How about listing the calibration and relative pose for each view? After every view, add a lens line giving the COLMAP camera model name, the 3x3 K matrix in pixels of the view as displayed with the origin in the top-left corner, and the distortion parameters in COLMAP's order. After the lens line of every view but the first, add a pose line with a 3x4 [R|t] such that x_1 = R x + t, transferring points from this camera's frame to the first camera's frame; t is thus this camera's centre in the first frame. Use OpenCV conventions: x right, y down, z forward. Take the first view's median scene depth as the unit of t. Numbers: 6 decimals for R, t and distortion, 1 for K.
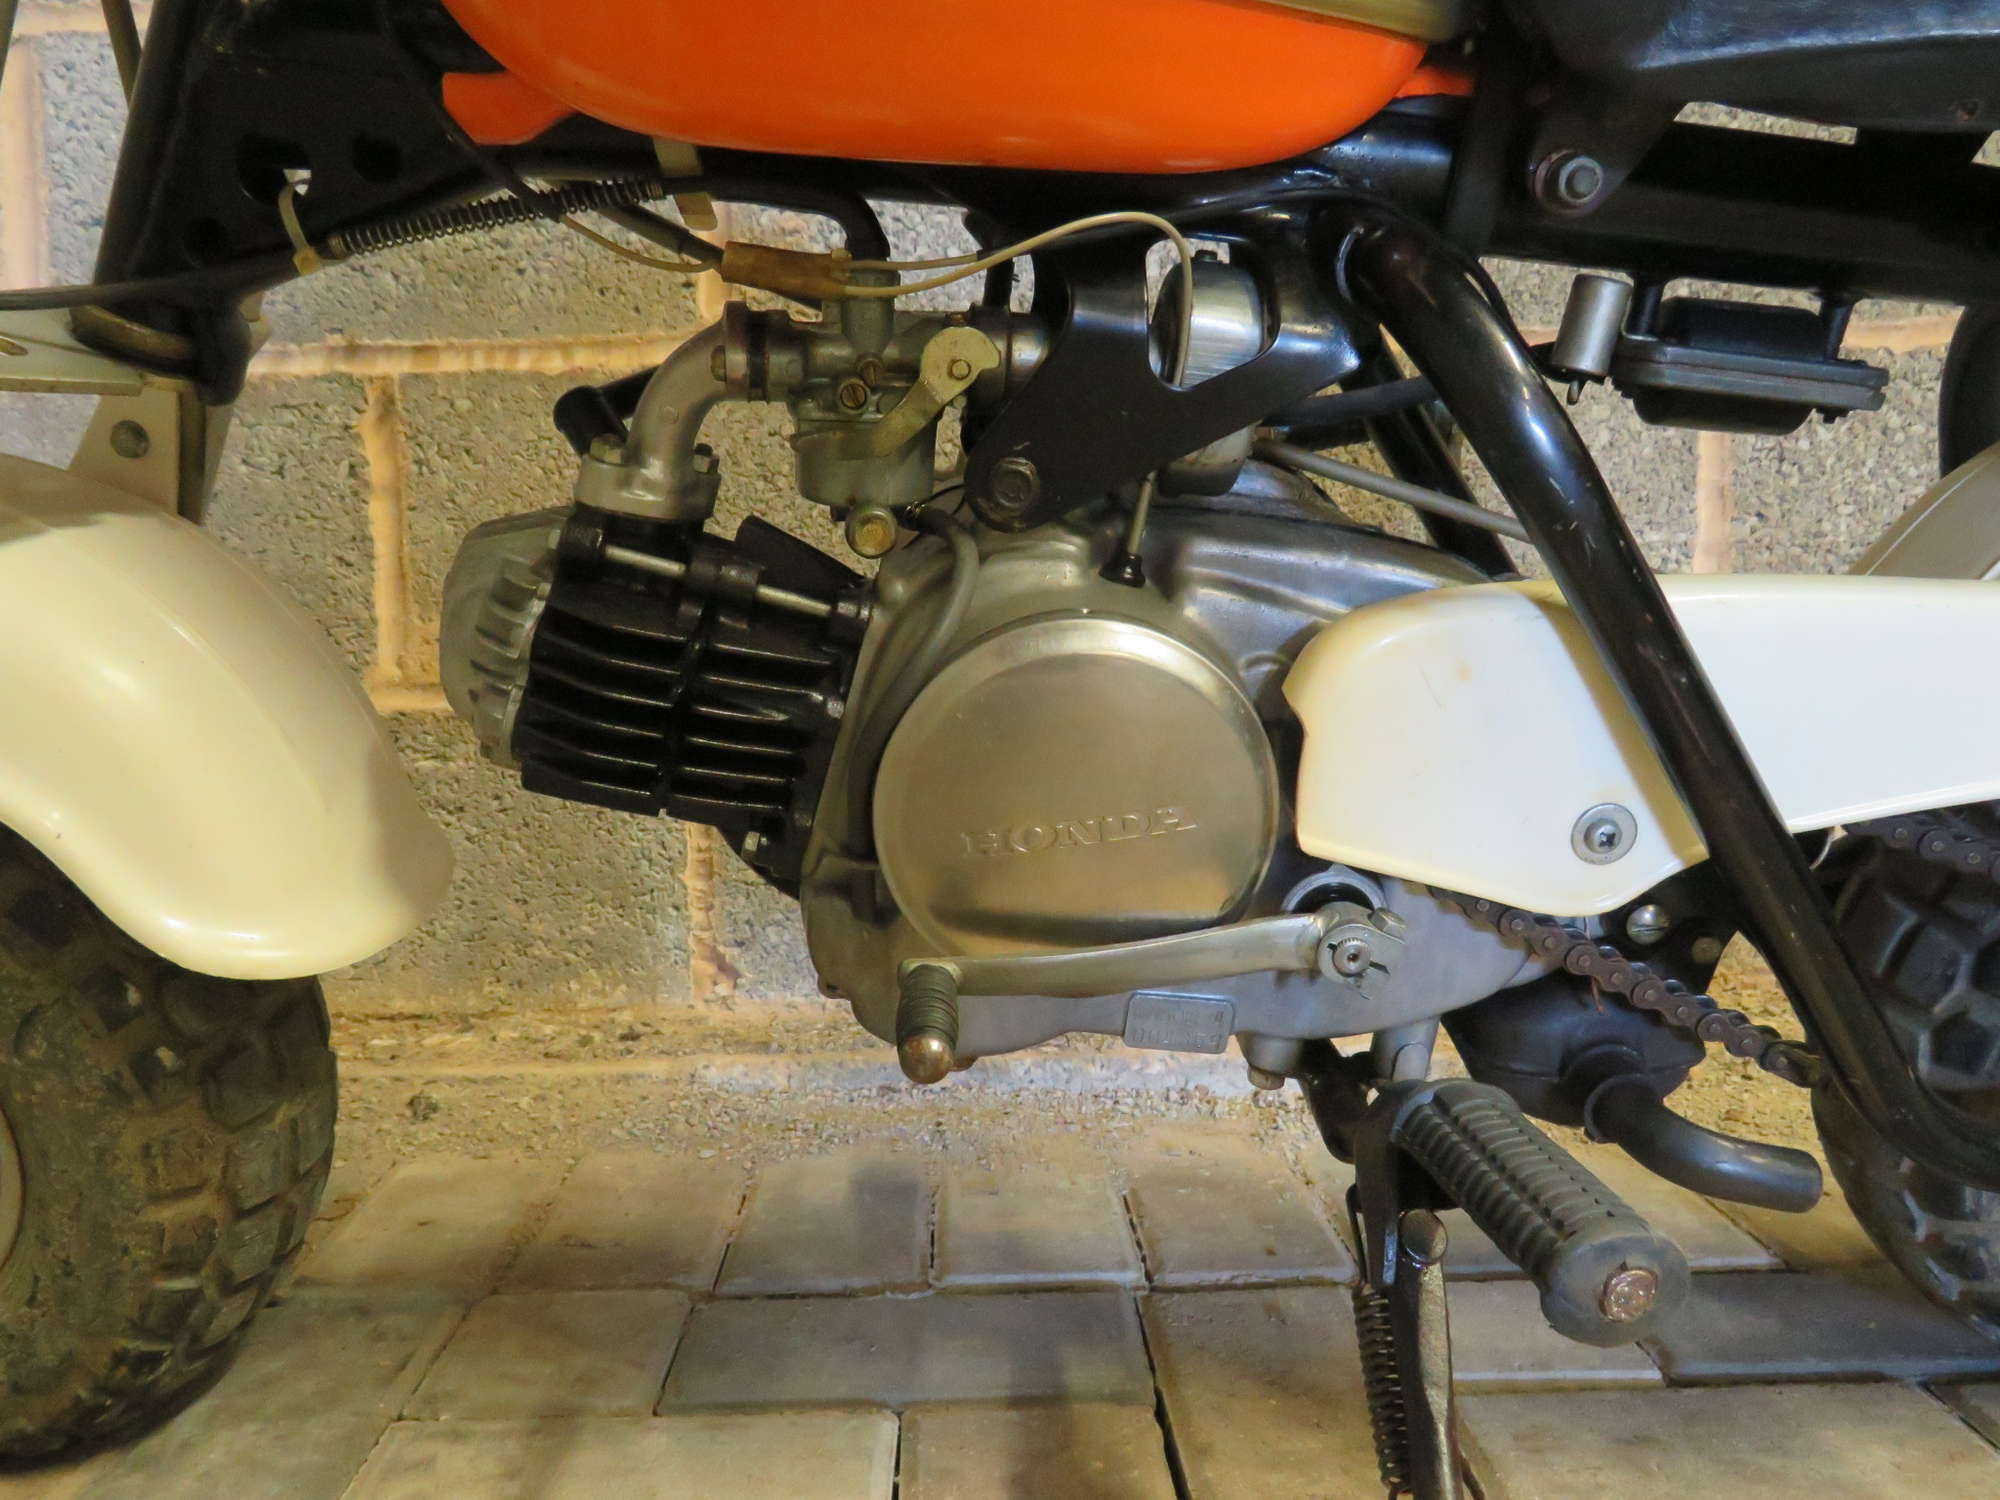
lens RADIAL K [[1547.3, 0, 1000.0], [0, 1547.3, 750.4], [0, 0, 1]] dist [-0.031511, -0.002303]
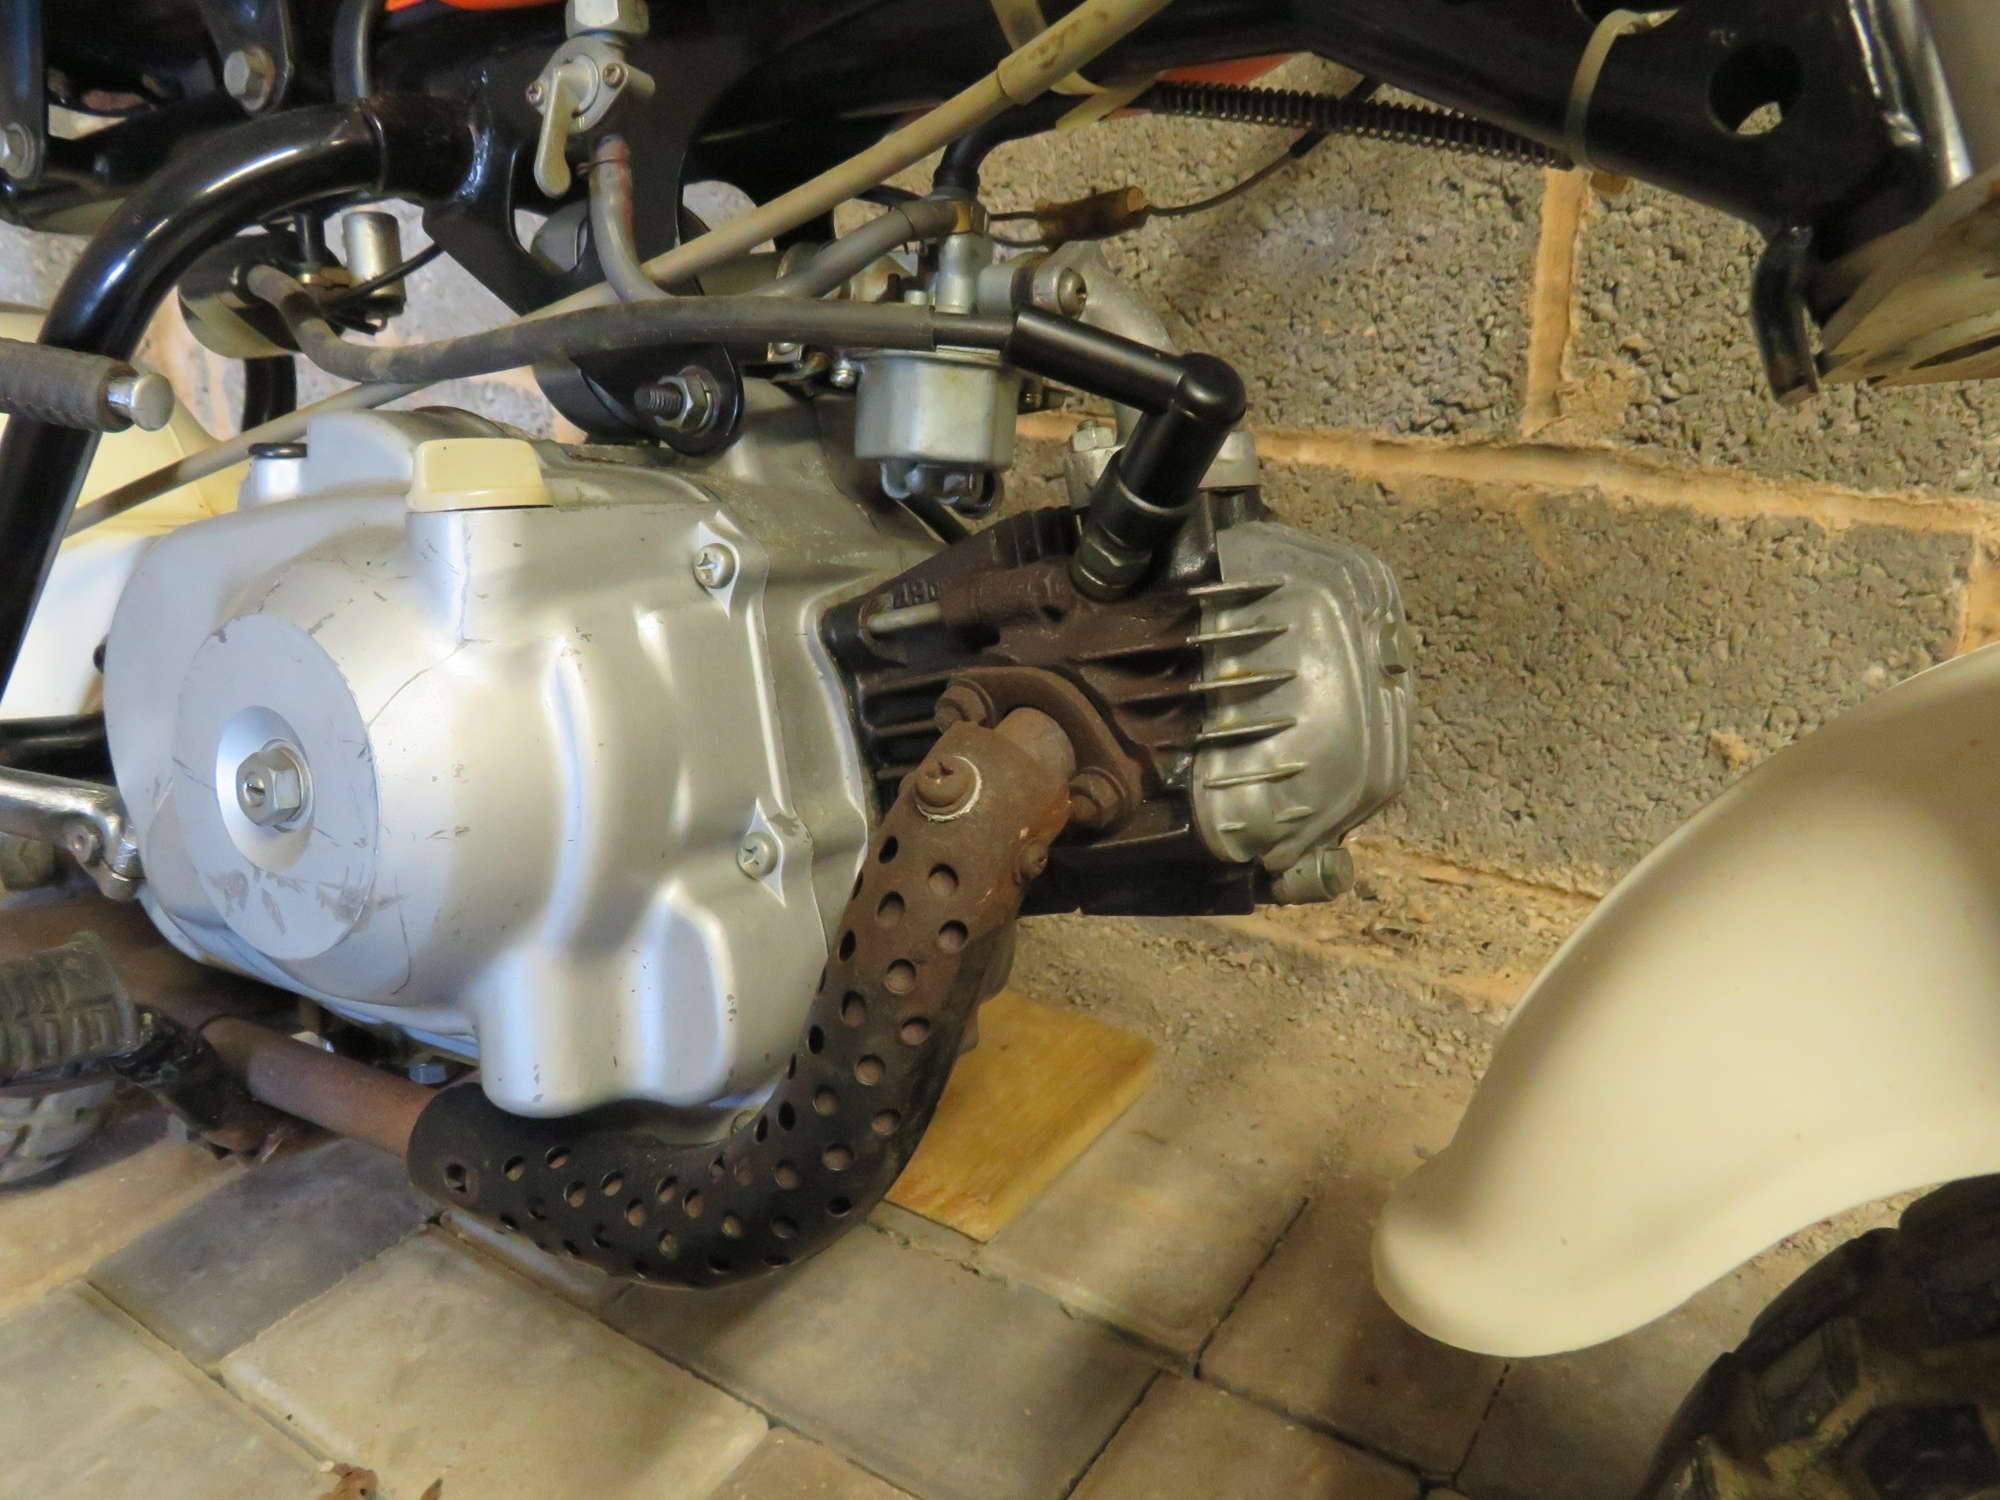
lens RADIAL K [[1547.3, 0, 1000.8], [0, 1547.3, 749.3], [0, 0, 1]] dist [-0.031511, -0.002303]
pose [[0.819537, 0.225413, -0.526829, 0.451319], [-0.052815, 0.945180, 0.322252, -0.260451], [0.570587, -0.236273, 0.786515, 0.469572]]
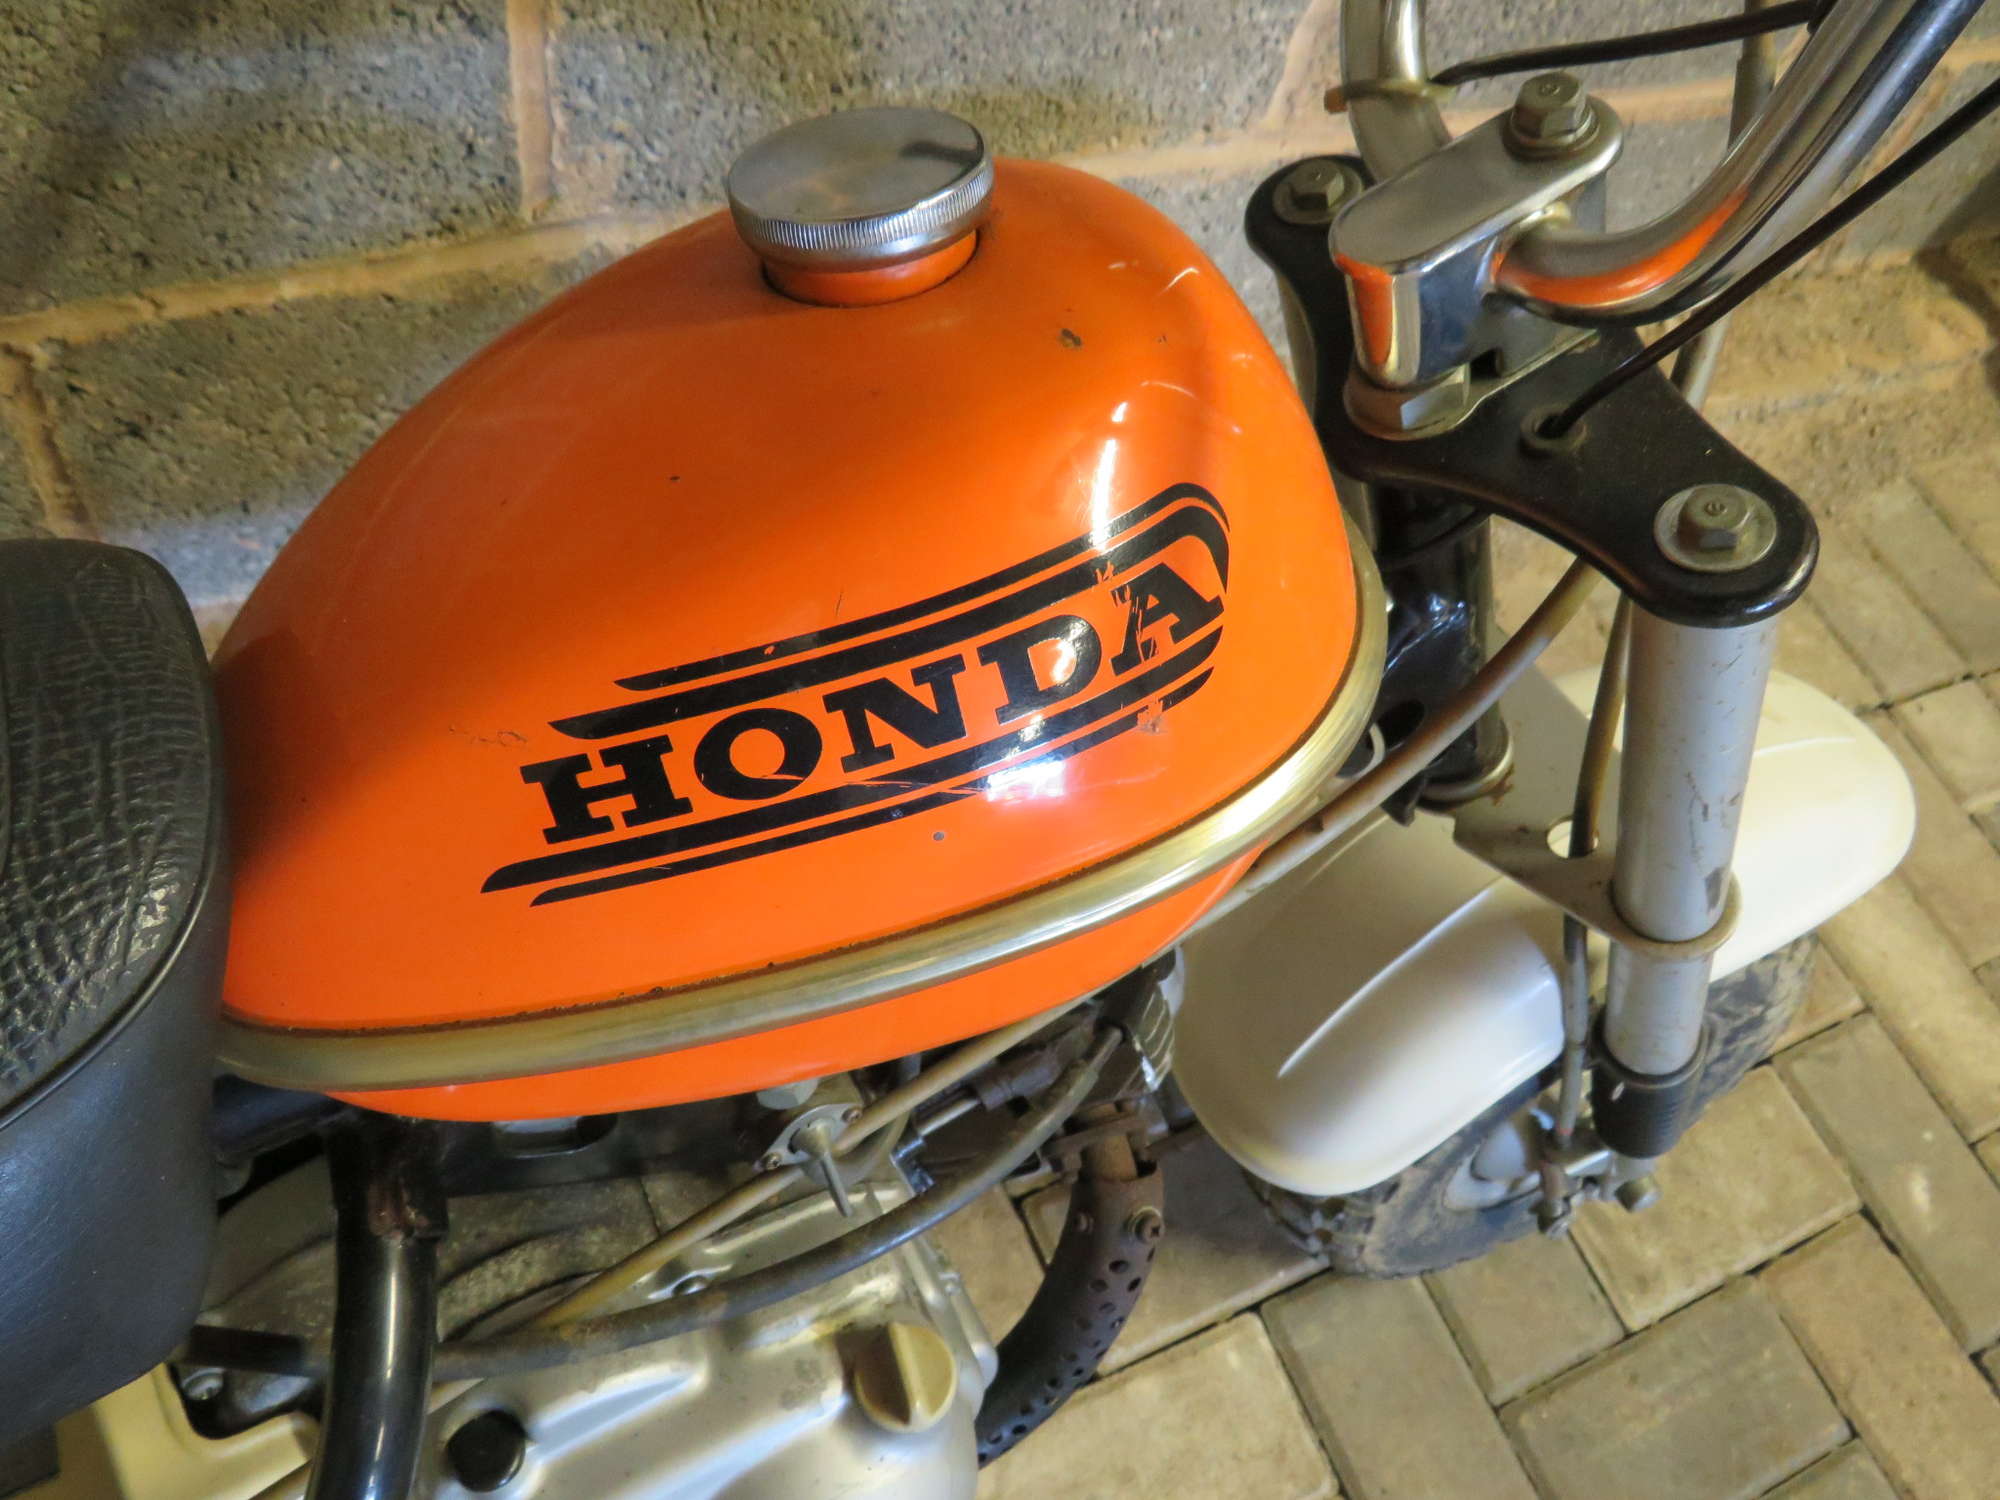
lens RADIAL K [[1547.3, 0, 993.7], [0, 1547.3, 737.1], [0, 0, 1]] dist [-0.031511, -0.002303]
pose [[0.892129, -0.228583, 0.389686, -0.195447], [-0.181938, 0.607743, 0.773012, -0.937891], [-0.413527, -0.760525, 0.500597, 0.664253]]
